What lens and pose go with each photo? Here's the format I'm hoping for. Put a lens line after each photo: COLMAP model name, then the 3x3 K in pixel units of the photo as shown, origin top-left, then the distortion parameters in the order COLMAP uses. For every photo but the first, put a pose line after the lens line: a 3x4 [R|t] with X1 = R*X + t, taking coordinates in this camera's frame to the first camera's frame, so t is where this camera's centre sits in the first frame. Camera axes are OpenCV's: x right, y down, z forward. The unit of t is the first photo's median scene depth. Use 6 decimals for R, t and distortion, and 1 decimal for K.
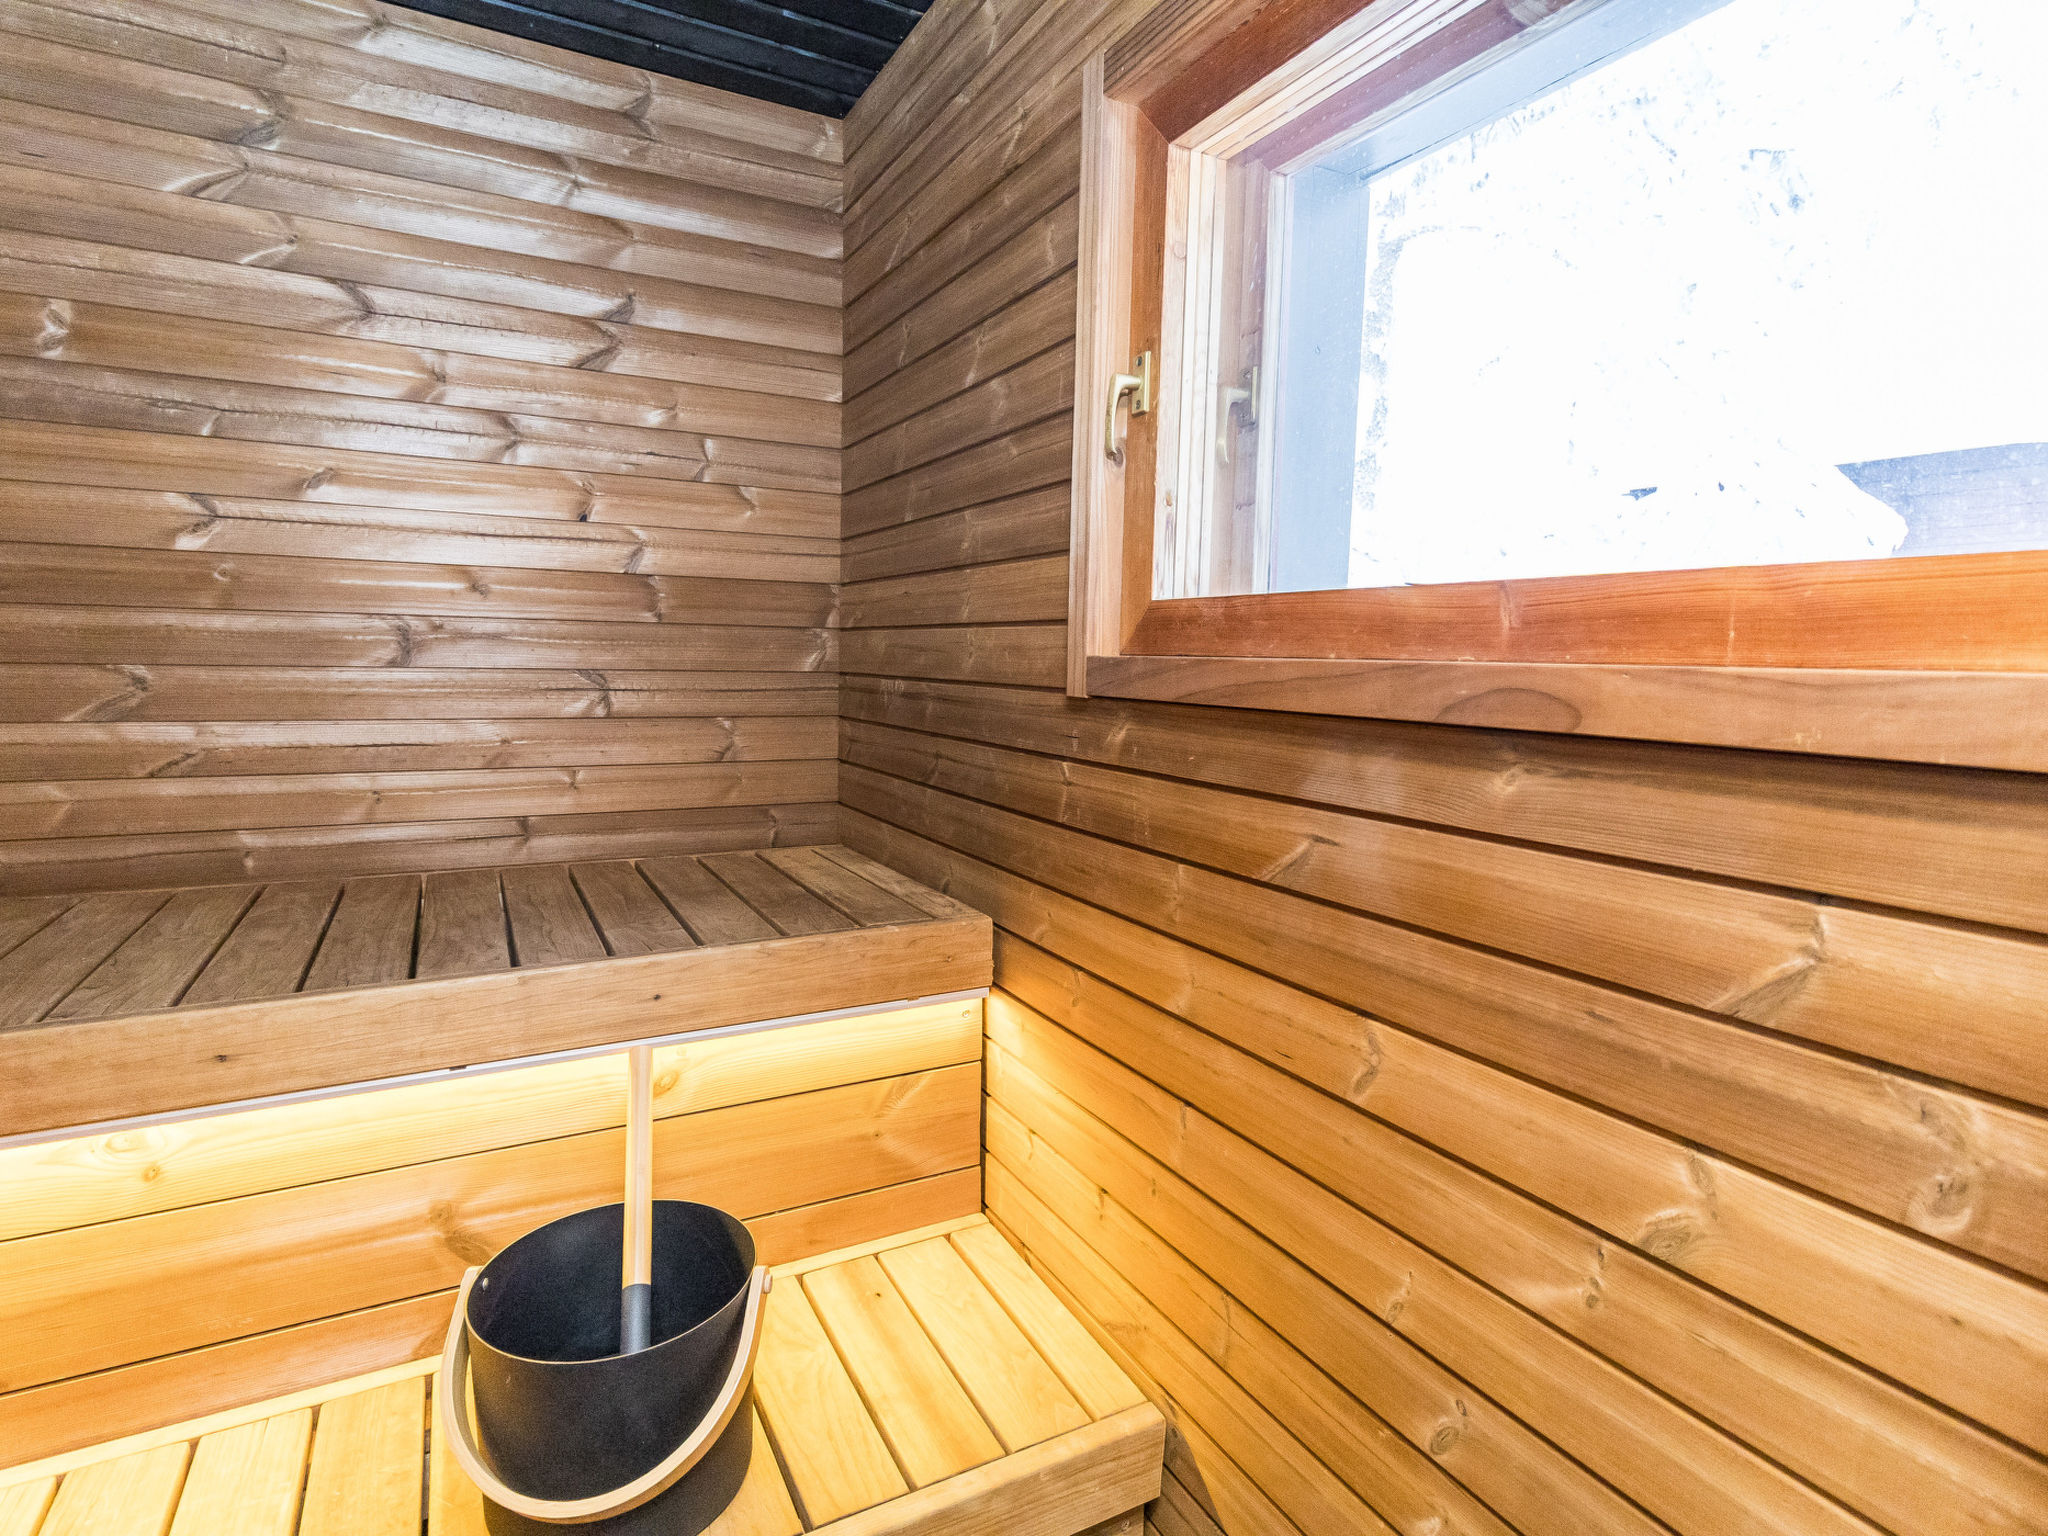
lens RADIAL K [[1061.6, 0, 1012.0], [0, 1061.6, 769.5], [0, 0, 1]] dist [0.001987, 0.000243]
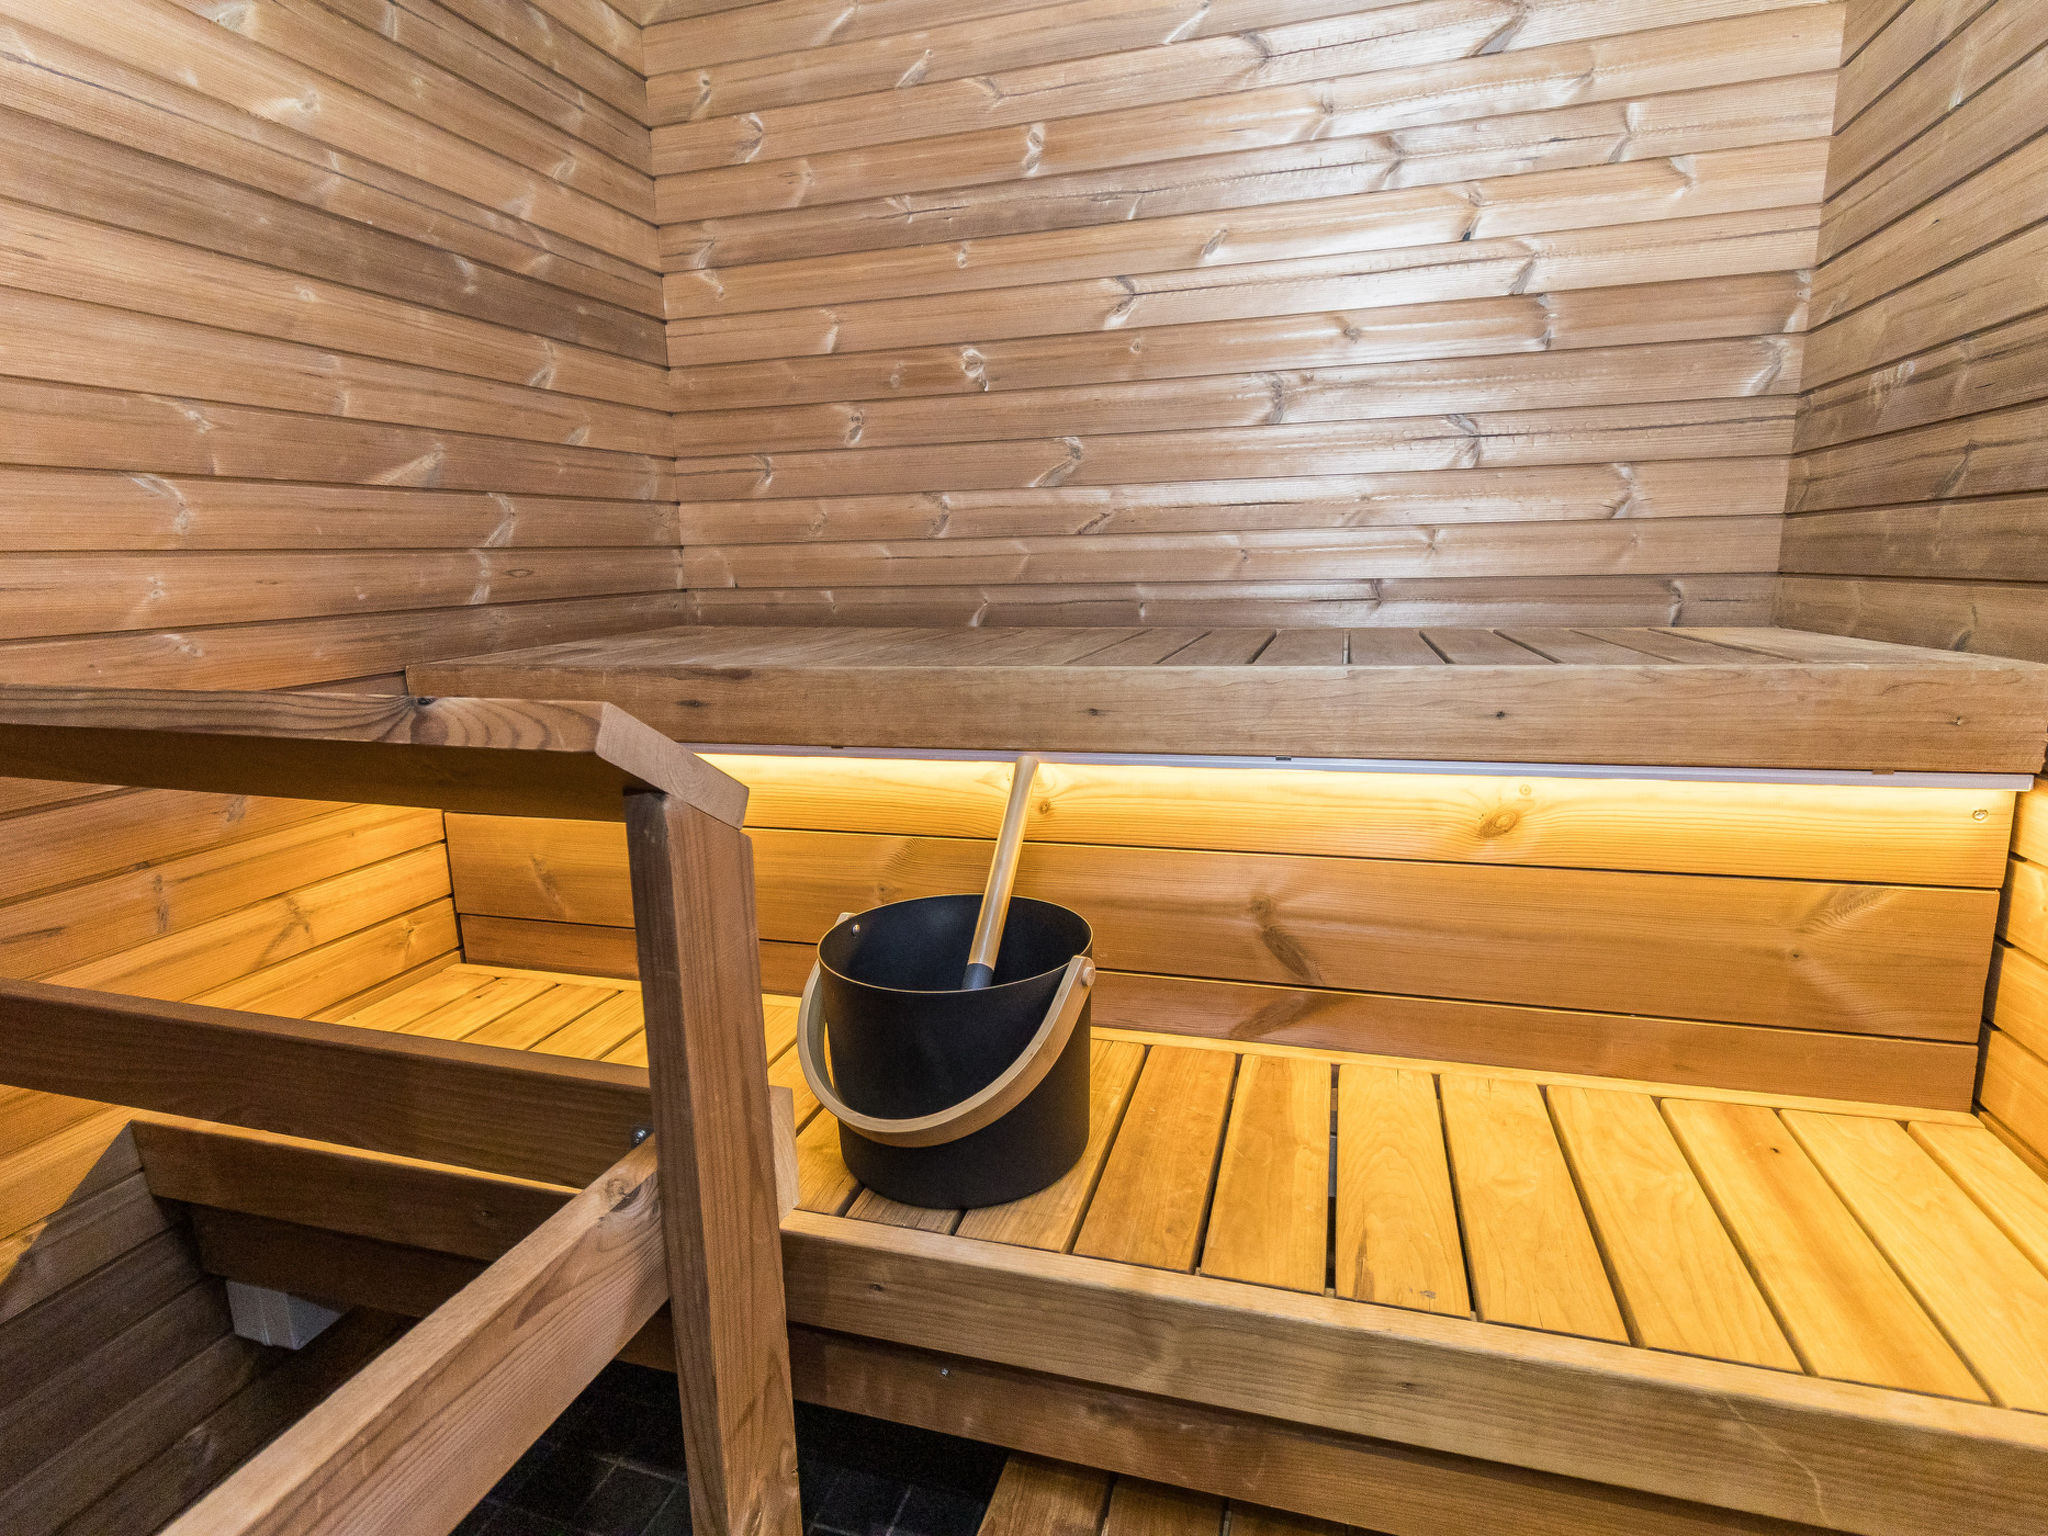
lens RADIAL K [[1061.6, 0, 1012.0], [0, 1061.6, 769.5], [0, 0, 1]] dist [0.001987, 0.000243]
pose [[0.709407, 0.099242, -0.697777, -0.010350], [-0.039698, 0.994091, 0.101026, 0.144926], [0.703680, -0.043969, 0.709155, 0.091858]]
